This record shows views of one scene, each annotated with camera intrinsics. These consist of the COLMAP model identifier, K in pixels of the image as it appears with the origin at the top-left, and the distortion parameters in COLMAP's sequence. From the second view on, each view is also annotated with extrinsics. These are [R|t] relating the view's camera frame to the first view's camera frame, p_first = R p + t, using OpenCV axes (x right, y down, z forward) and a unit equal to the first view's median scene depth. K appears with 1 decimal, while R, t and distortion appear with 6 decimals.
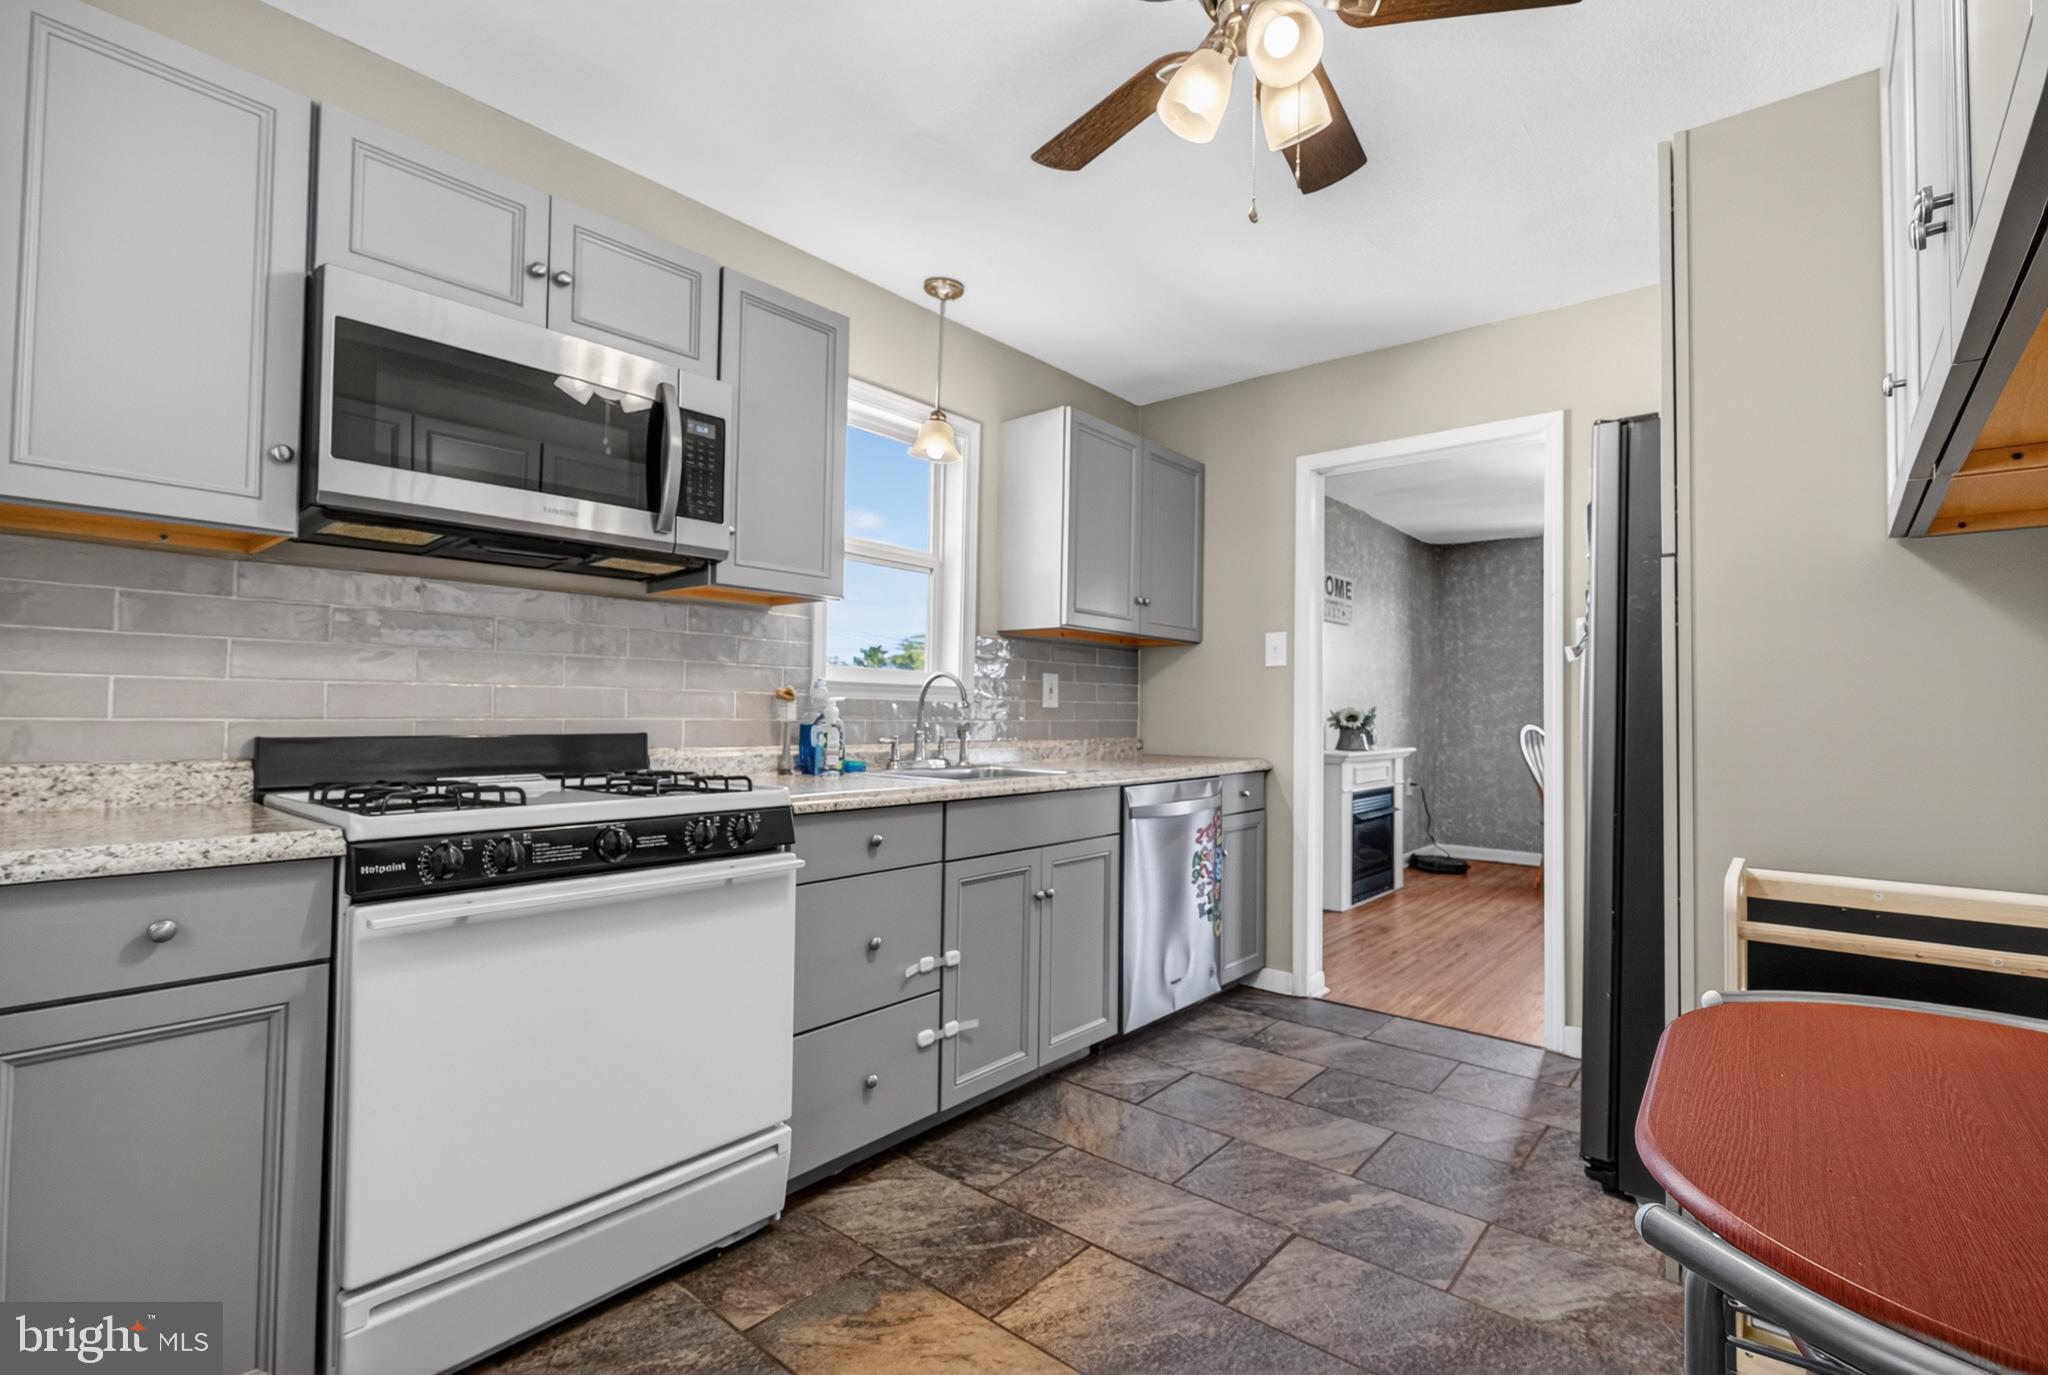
lens RADIAL K [[970.7, 0, 1024.0], [0, 970.7, 687.5], [0, 0, 1]] dist [0.002841, 0.000664]
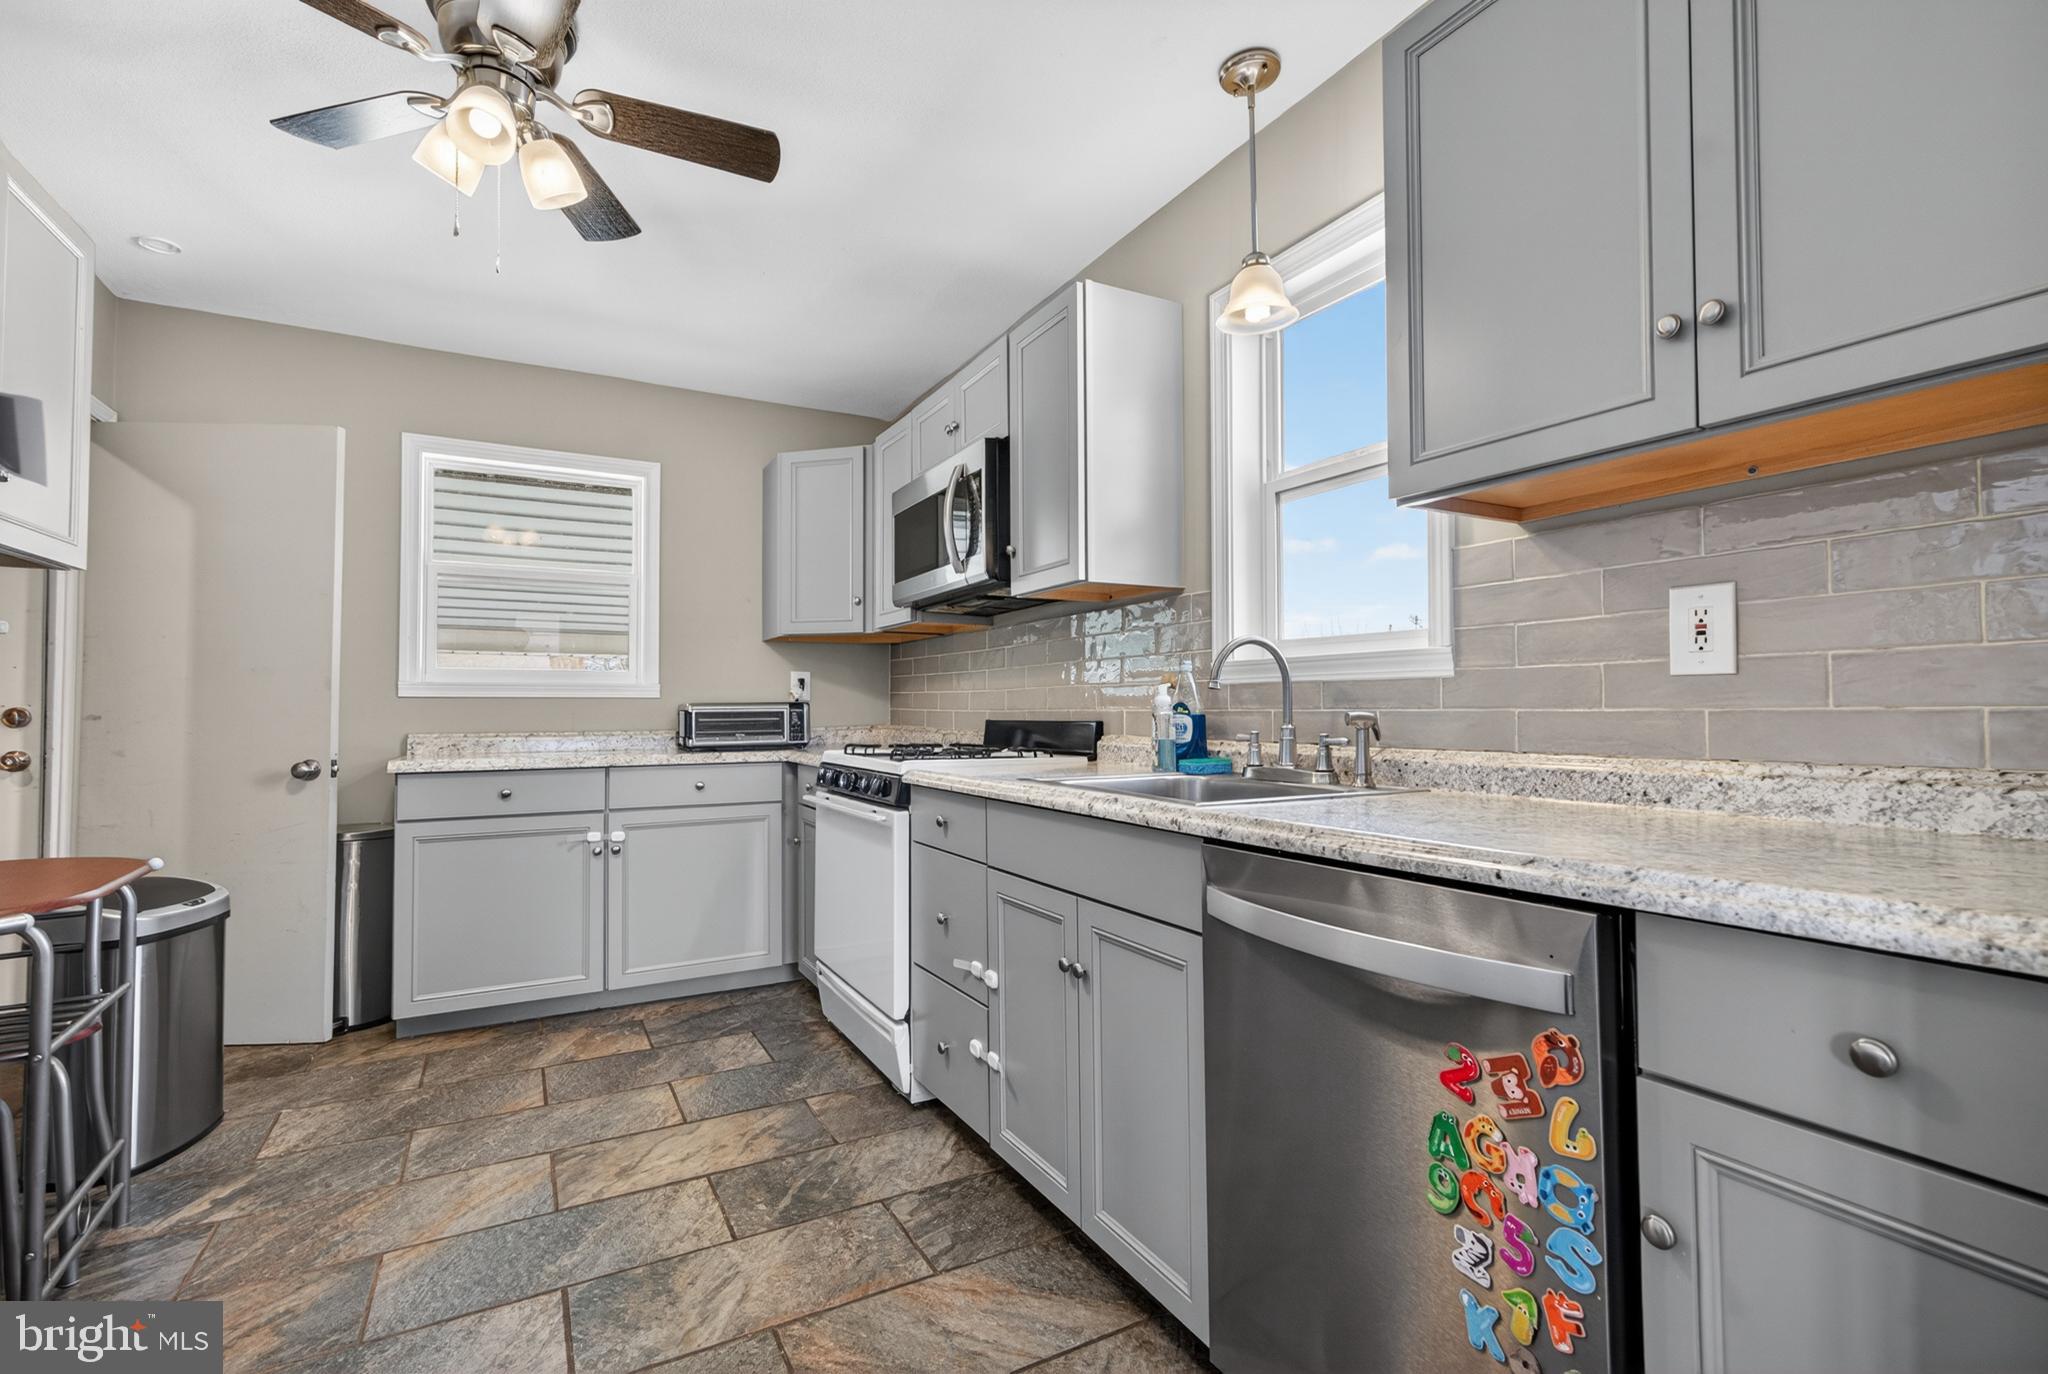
lens RADIAL K [[911.8, 0, 1024.0], [0, 911.8, 687.0], [0, 0, 1]] dist [0.018055, 0.000538]
pose [[-0.356536, -0.030675, -0.933778, 0.829289], [0.027859, 0.998667, -0.043444, 0.061202], [0.933866, -0.041504, -0.355207, 1.586556]]
